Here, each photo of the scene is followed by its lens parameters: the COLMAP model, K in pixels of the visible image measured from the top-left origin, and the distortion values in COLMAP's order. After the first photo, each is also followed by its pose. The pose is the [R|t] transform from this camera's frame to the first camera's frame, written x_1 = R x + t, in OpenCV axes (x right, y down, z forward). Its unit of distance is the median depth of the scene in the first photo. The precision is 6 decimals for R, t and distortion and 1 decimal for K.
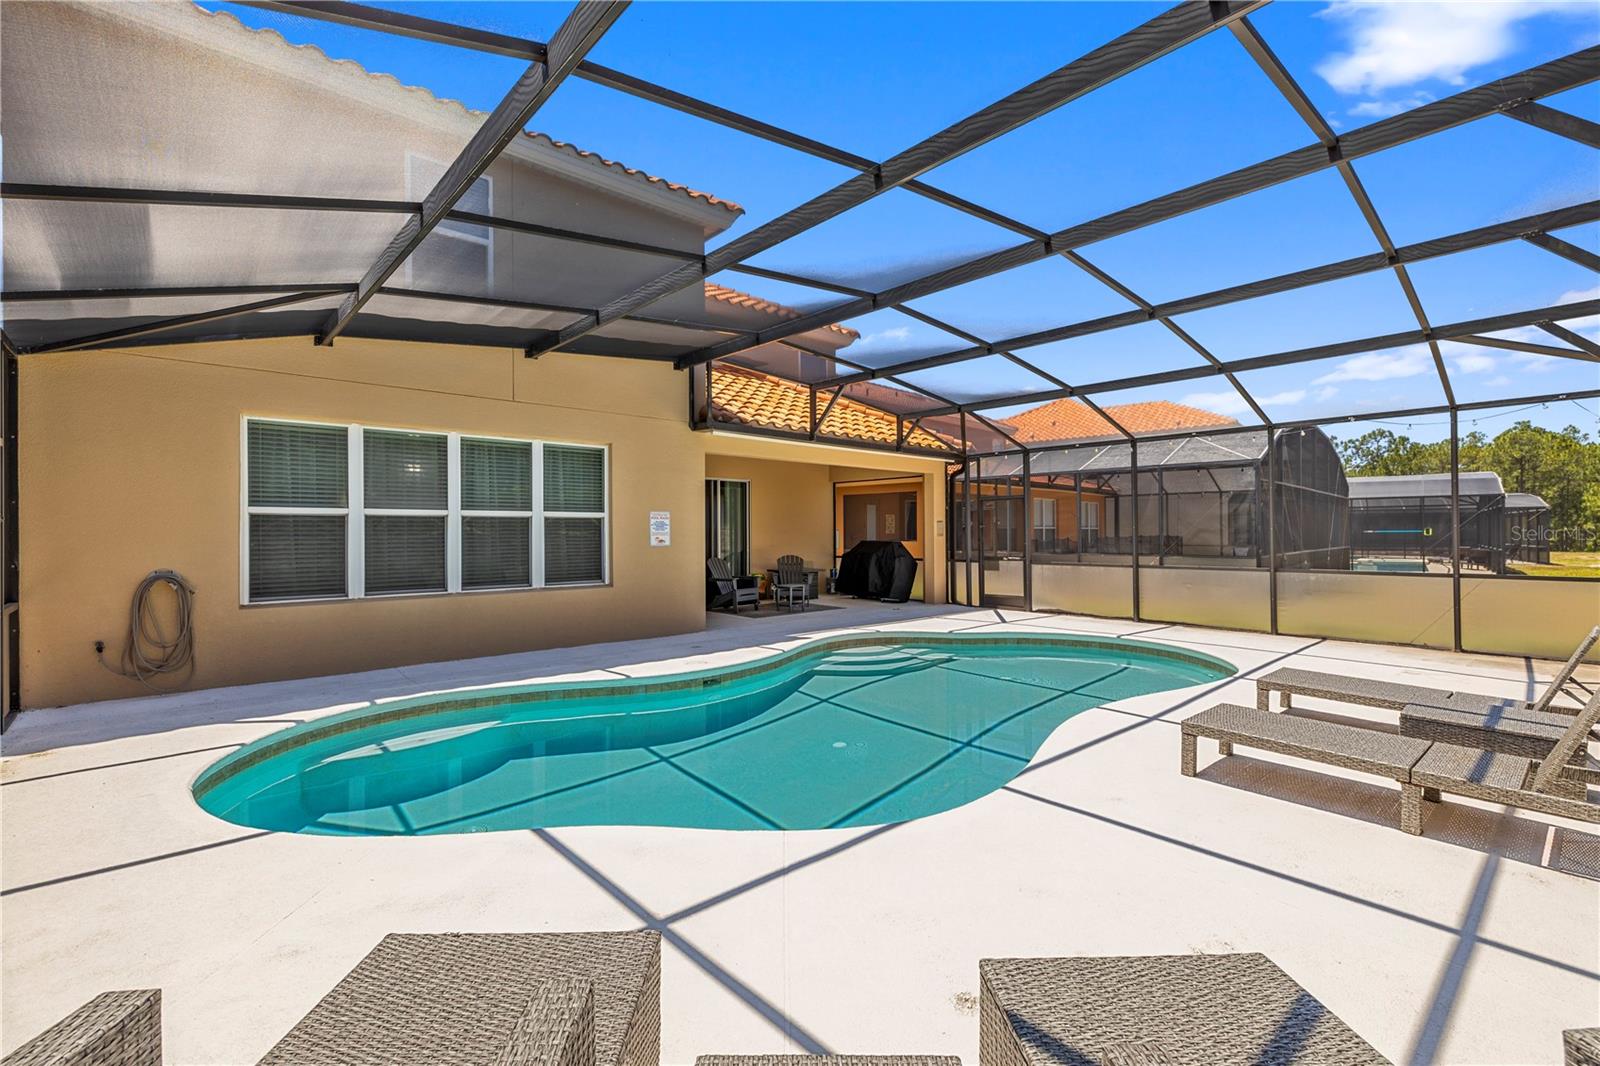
lens RADIAL K [[677.3, 0, 802.6], [0, 677.3, 530.0], [0, 0, 1]] dist [0.000916, 0.000695]
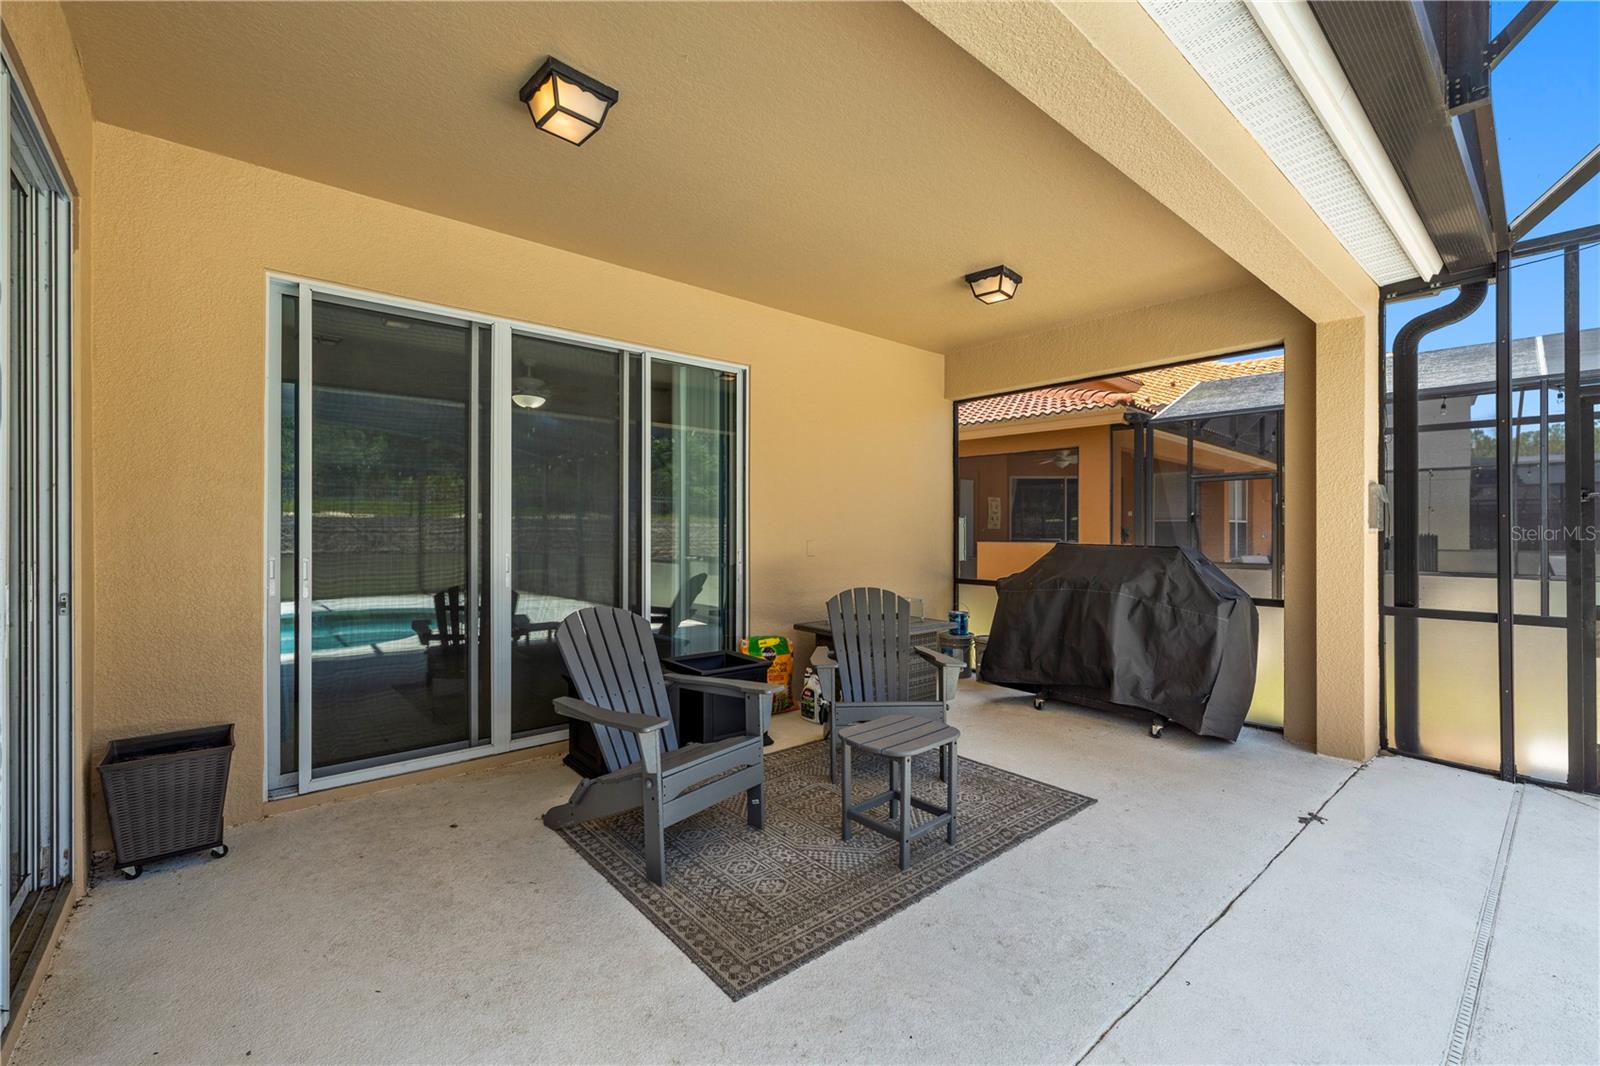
lens RADIAL K [[677.3, 0, 798.3], [0, 677.3, 531.0], [0, 0, 1]] dist [0.000916, 0.000695]
pose [[0.999296, 0.011321, -0.035769, -0.040363], [-0.011294, 0.999936, 0.000954, 0.009923], [0.035777, -0.000549, 0.999360, 0.675701]]
